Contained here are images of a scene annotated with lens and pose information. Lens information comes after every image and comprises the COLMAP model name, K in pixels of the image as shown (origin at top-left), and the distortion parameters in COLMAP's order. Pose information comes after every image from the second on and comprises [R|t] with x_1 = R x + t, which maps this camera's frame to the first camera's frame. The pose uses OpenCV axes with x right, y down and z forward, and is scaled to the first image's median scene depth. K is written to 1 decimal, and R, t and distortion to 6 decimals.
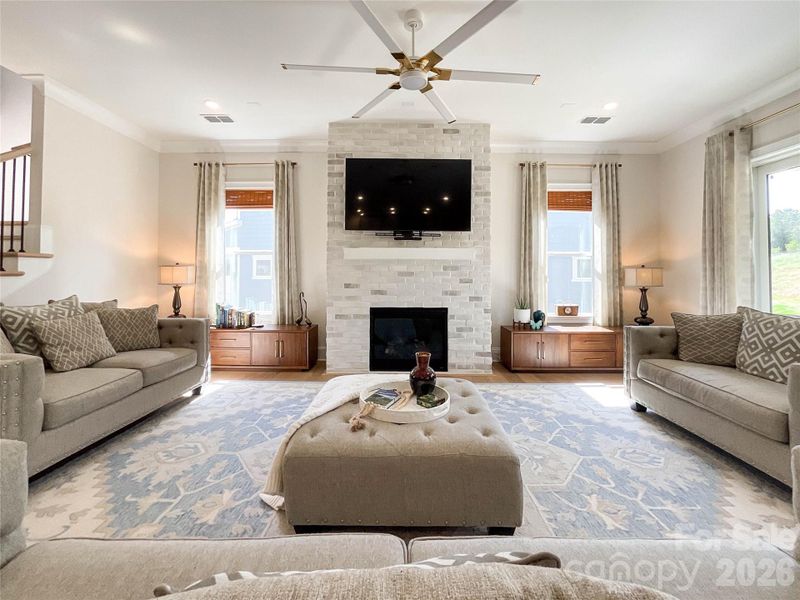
lens RADIAL K [[339.0, 0, 399.3], [0, 339.0, 267.8], [0, 0, 1]] dist [-0.009806, 0.000142]
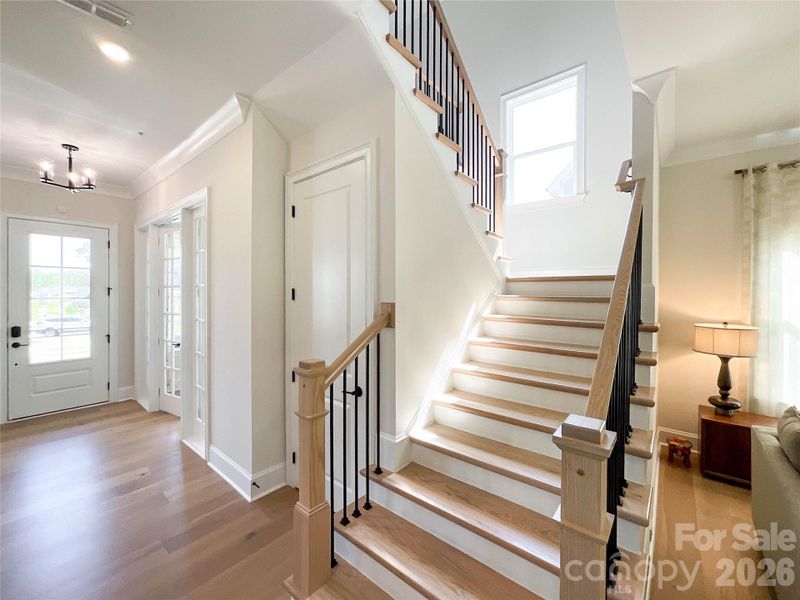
lens RADIAL K [[333.4, 0, 403.5], [0, 333.4, 297.4], [0, 0, 1]] dist [-0.024976, 0.006251]
pose [[0.778895, 0.006617, -0.627119, -0.817497], [0.011396, 0.999630, 0.024701, -0.096587], [0.627051, -0.026386, 0.778531, 0.087776]]
